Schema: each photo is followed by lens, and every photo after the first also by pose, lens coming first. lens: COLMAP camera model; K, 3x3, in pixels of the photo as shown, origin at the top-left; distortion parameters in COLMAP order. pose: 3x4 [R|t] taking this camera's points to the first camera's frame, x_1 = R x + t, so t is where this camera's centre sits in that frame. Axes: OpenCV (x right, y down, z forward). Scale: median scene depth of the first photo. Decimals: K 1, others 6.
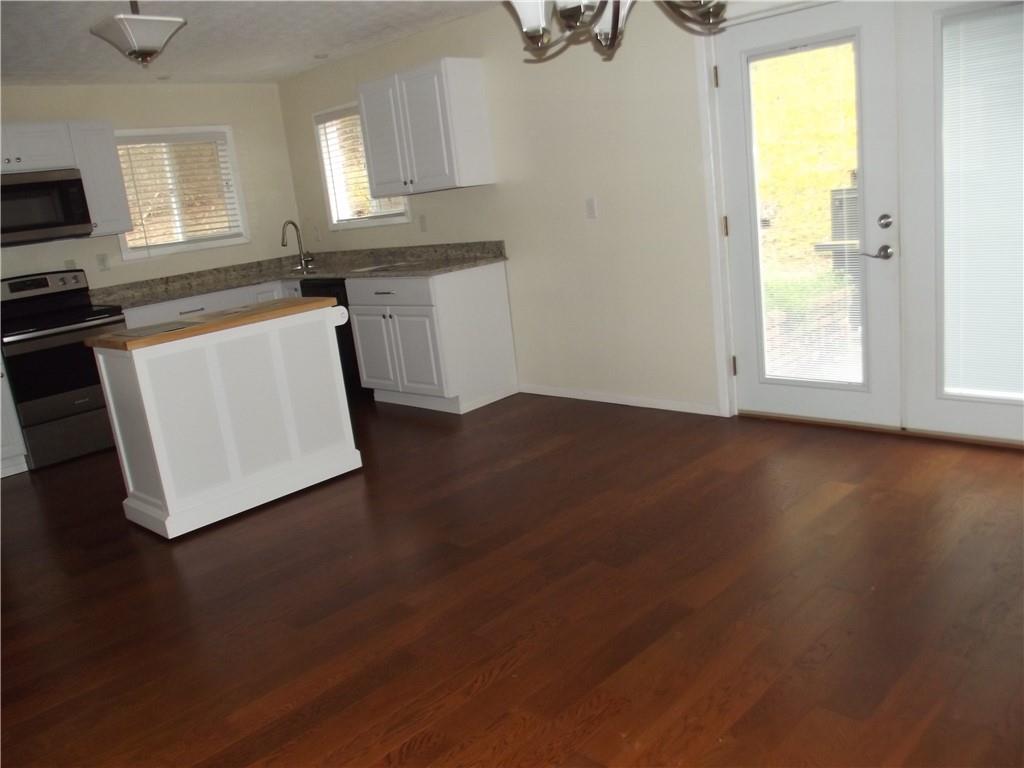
lens RADIAL K [[851.8, 0, 523.0], [0, 851.8, 388.8], [0, 0, 1]] dist [-0.078137, 0.049545]
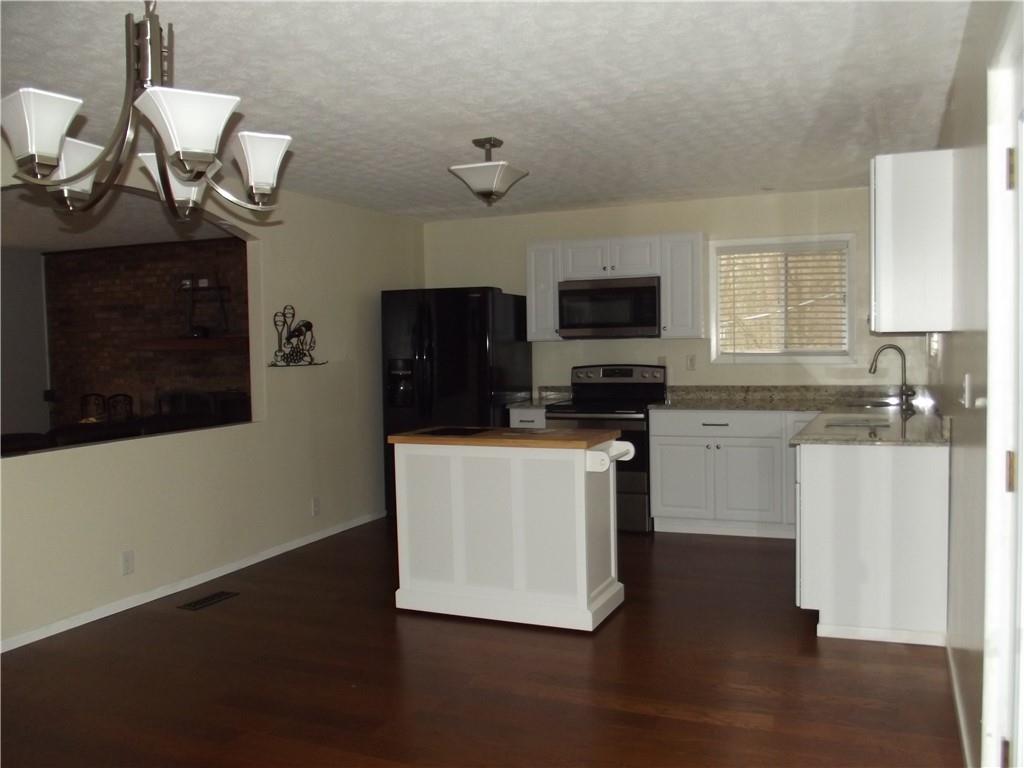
lens RADIAL K [[858.6, 0, 596.0], [0, 858.6, 383.6], [0, 0, 1]] dist [-0.019726, 0.000653]
pose [[0.366080, 0.155433, -0.917511, 0.572849], [-0.239438, 0.968490, 0.068536, -0.213928], [0.899253, 0.194597, 0.391761, 0.587241]]
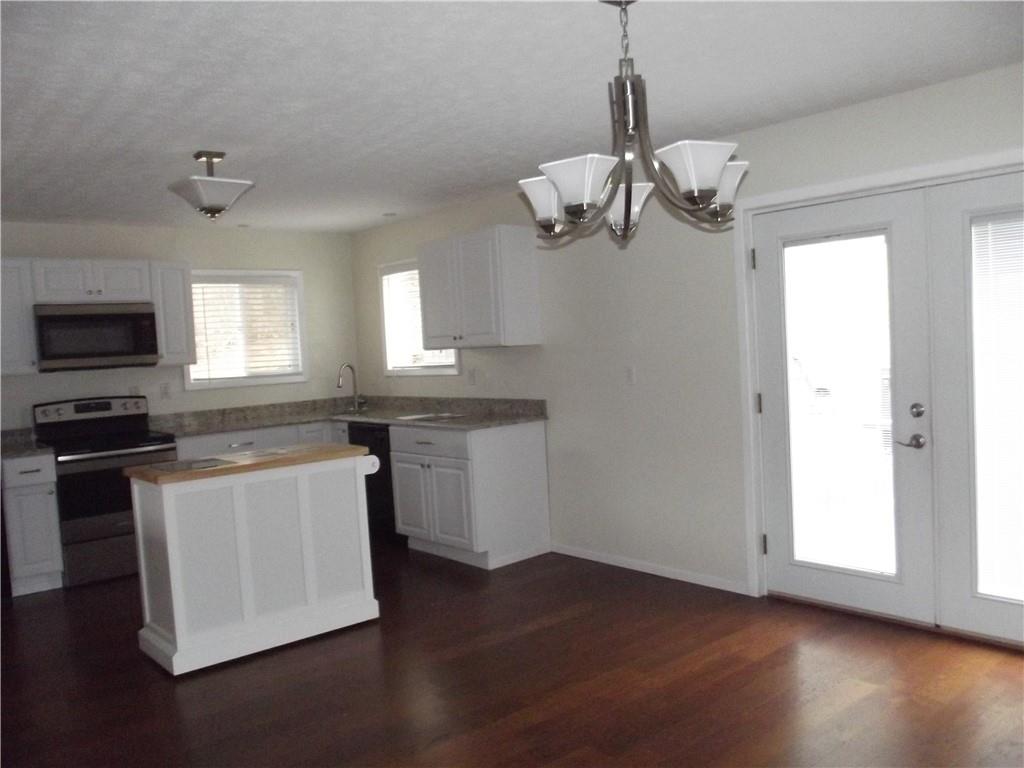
lens RADIAL K [[851.8, 0, 523.0], [0, 851.8, 388.8], [0, 0, 1]] dist [-0.078137, 0.049545]
pose [[0.994566, 0.066454, -0.080136, 0.033252], [-0.079196, 0.982588, -0.168076, -0.015182], [0.067571, 0.173509, 0.982511, -0.004655]]
